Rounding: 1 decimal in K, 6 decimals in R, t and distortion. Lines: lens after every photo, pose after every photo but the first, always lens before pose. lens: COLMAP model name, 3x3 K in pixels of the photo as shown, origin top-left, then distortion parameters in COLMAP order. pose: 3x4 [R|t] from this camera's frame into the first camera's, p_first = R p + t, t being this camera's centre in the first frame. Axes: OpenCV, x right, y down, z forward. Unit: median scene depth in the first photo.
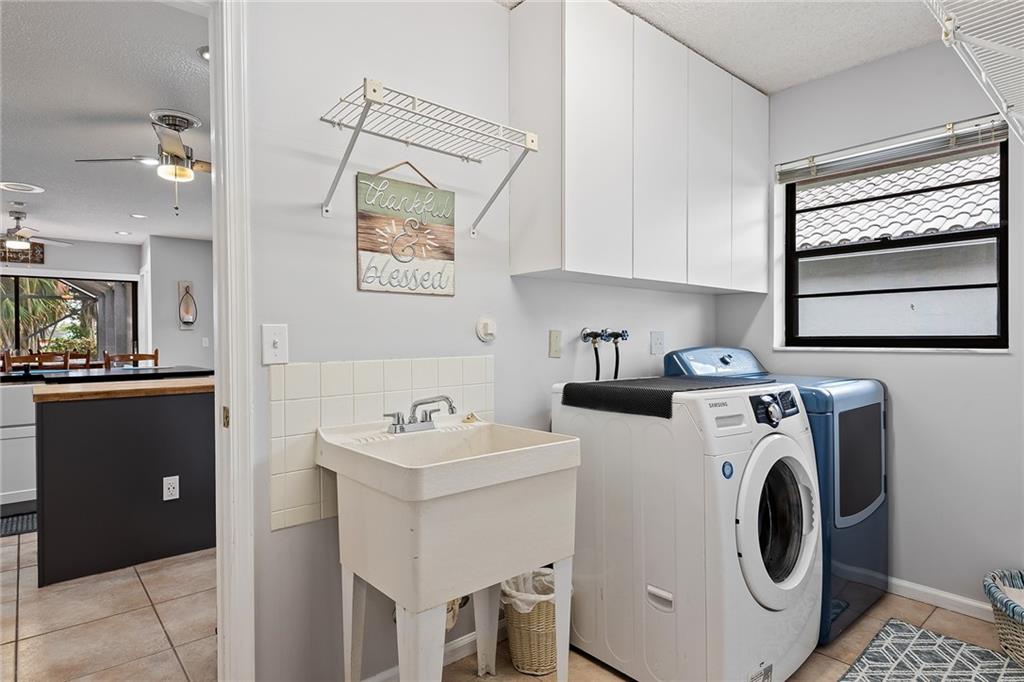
lens RADIAL K [[558.2, 0, 502.6], [0, 558.2, 337.6], [0, 0, 1]] dist [0.021055, -0.007111]
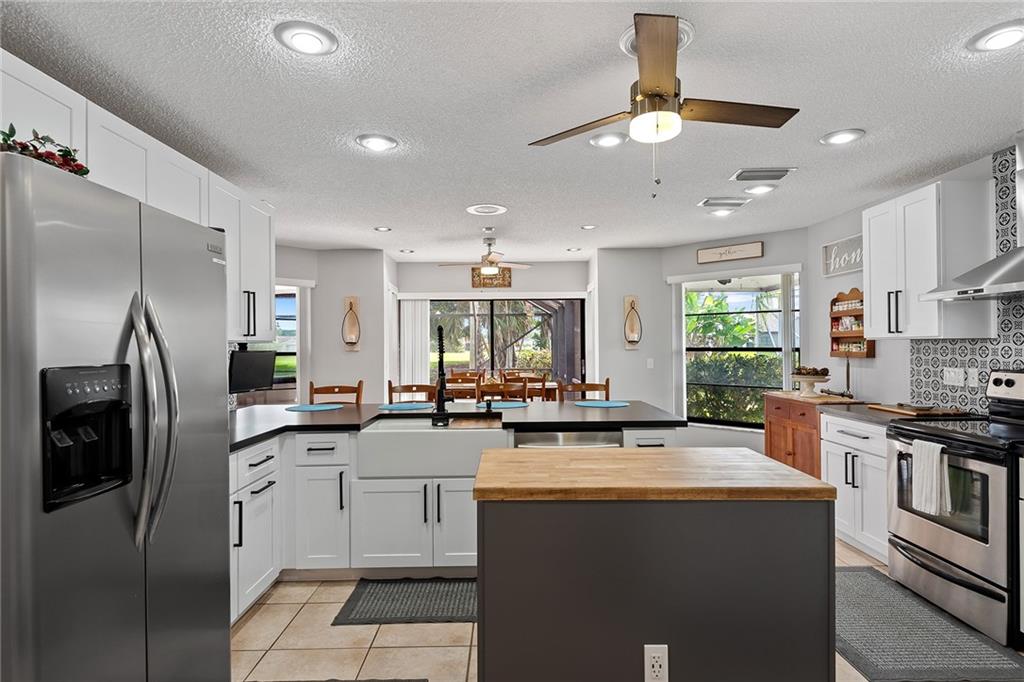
lens RADIAL K [[558.2, 0, 507.6], [0, 558.2, 341.0], [0, 0, 1]] dist [0.021055, -0.007111]
pose [[0.763050, -0.002901, -0.646333, -0.146730], [0.000423, 0.999992, -0.003989, -0.026315], [0.646339, 0.002770, 0.763045, 0.203809]]
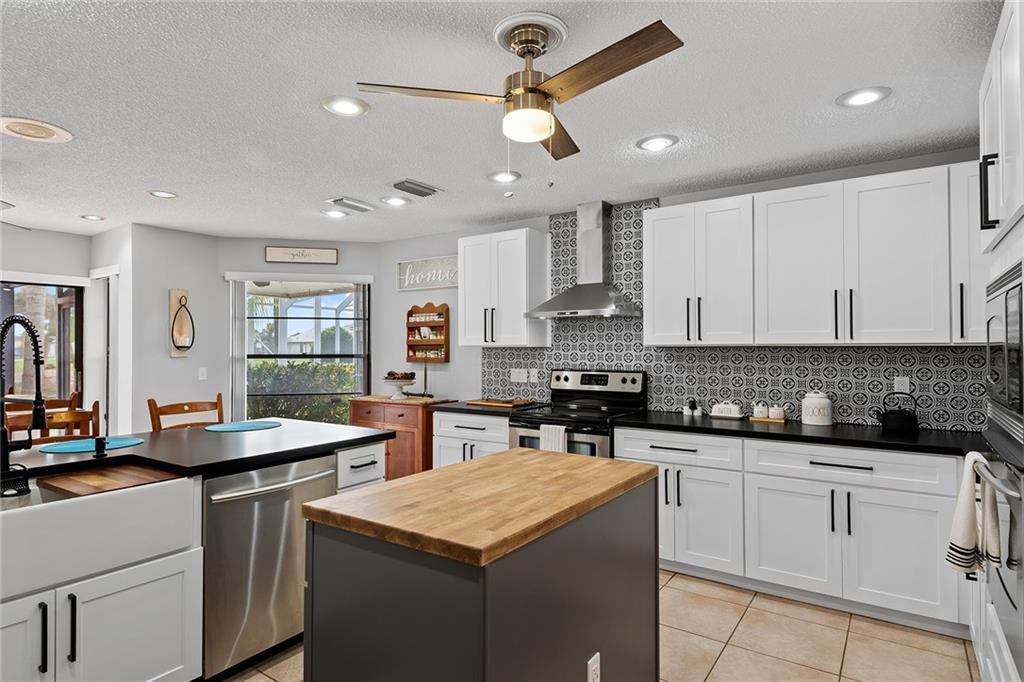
lens RADIAL K [[558.2, 0, 513.2], [0, 558.2, 347.9], [0, 0, 1]] dist [0.021055, -0.007111]
pose [[0.967266, 0.004683, 0.253723, -0.357642], [-0.003784, 0.999985, -0.004031, -0.026513], [-0.253738, 0.002939, 0.967269, 0.206428]]
